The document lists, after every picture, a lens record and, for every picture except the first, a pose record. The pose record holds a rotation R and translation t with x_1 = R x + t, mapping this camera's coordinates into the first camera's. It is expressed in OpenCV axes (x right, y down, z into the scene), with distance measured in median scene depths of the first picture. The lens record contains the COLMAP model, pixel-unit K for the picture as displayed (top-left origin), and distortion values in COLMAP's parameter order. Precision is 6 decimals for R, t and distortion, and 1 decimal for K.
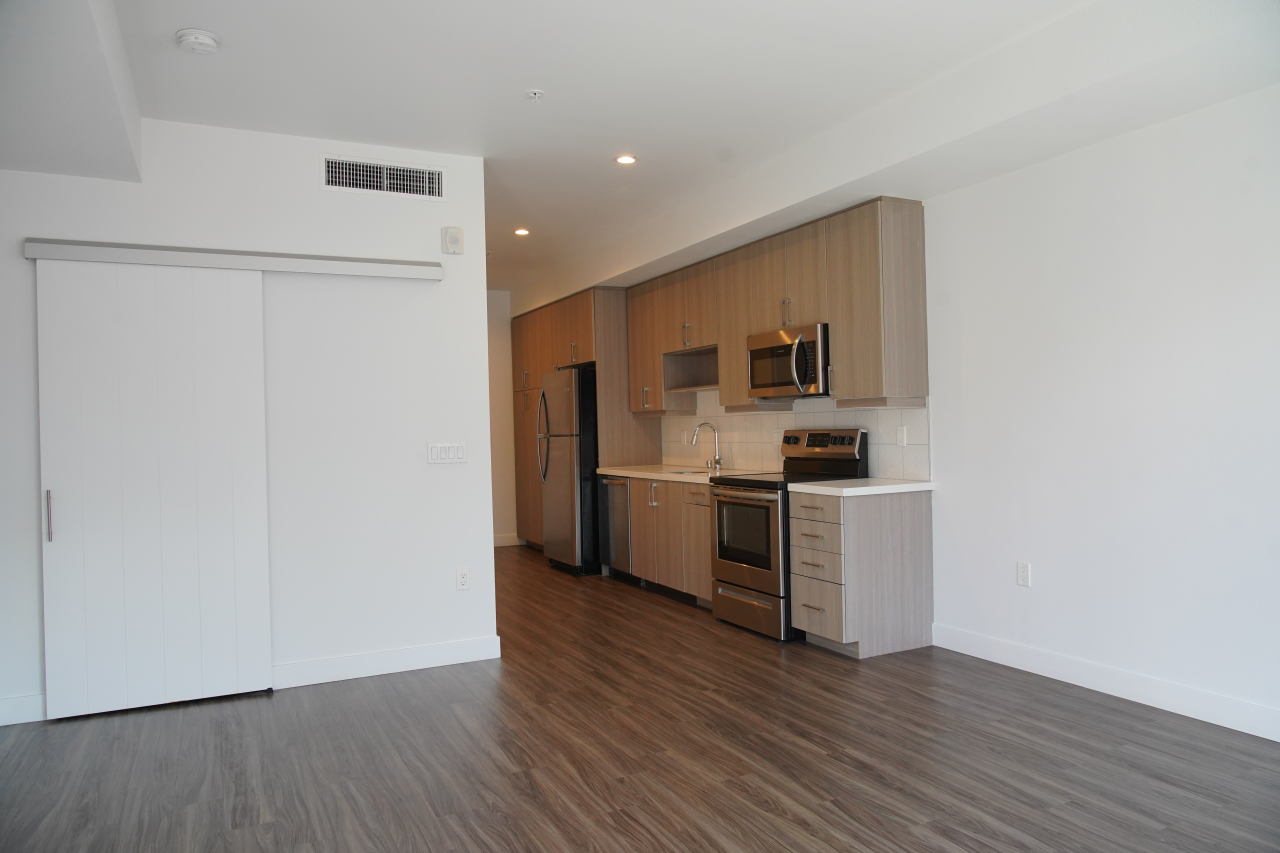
lens RADIAL K [[862.5, 0, 640.0], [0, 862.5, 426.5], [0, 0, 1]] dist [-0.026963, 0.001301]
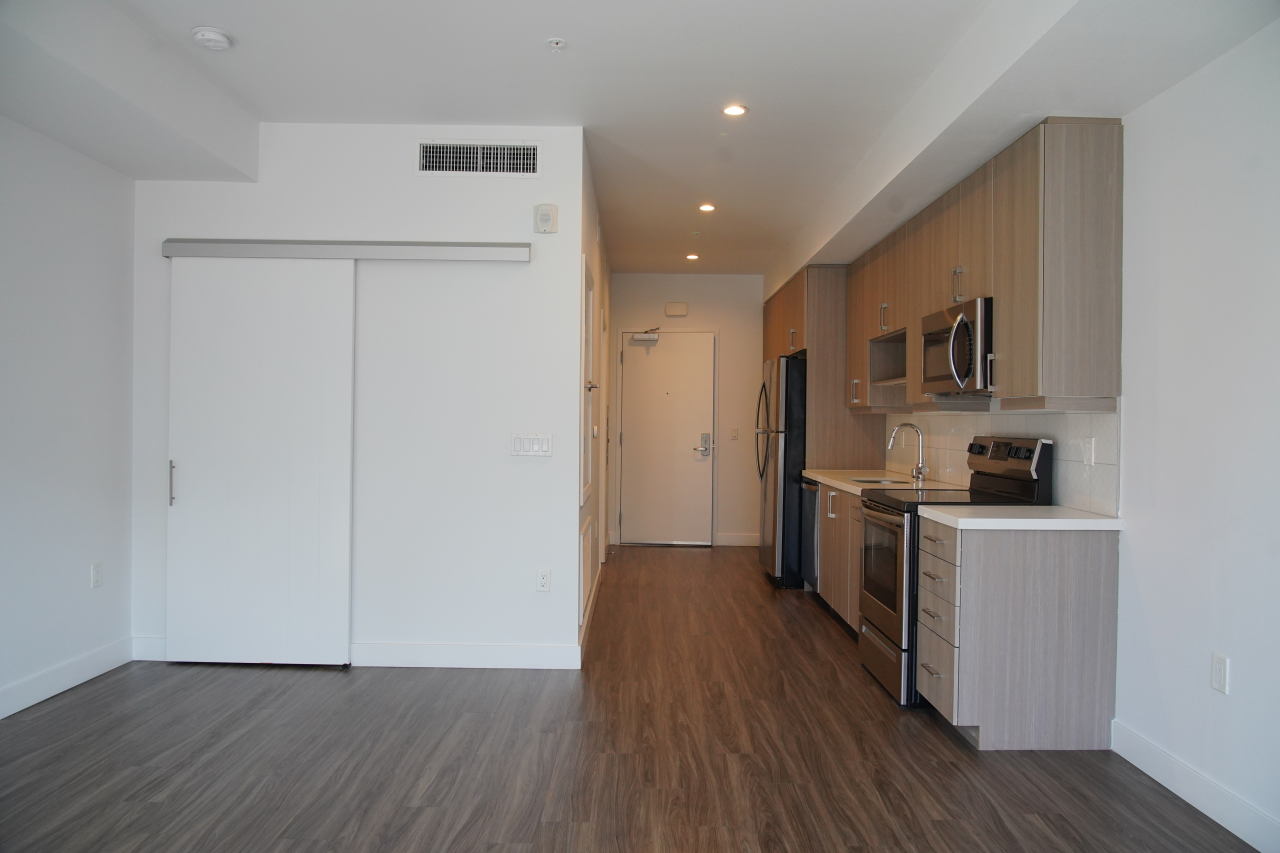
lens RADIAL K [[862.5, 0, 640.0], [0, 862.5, 426.5], [0, 0, 1]] dist [-0.026963, 0.001301]
pose [[0.897018, 0.038087, -0.440349, 0.295566], [-0.033645, 0.999274, 0.017892, -0.010272], [0.440711, -0.001234, 0.897648, 0.204216]]
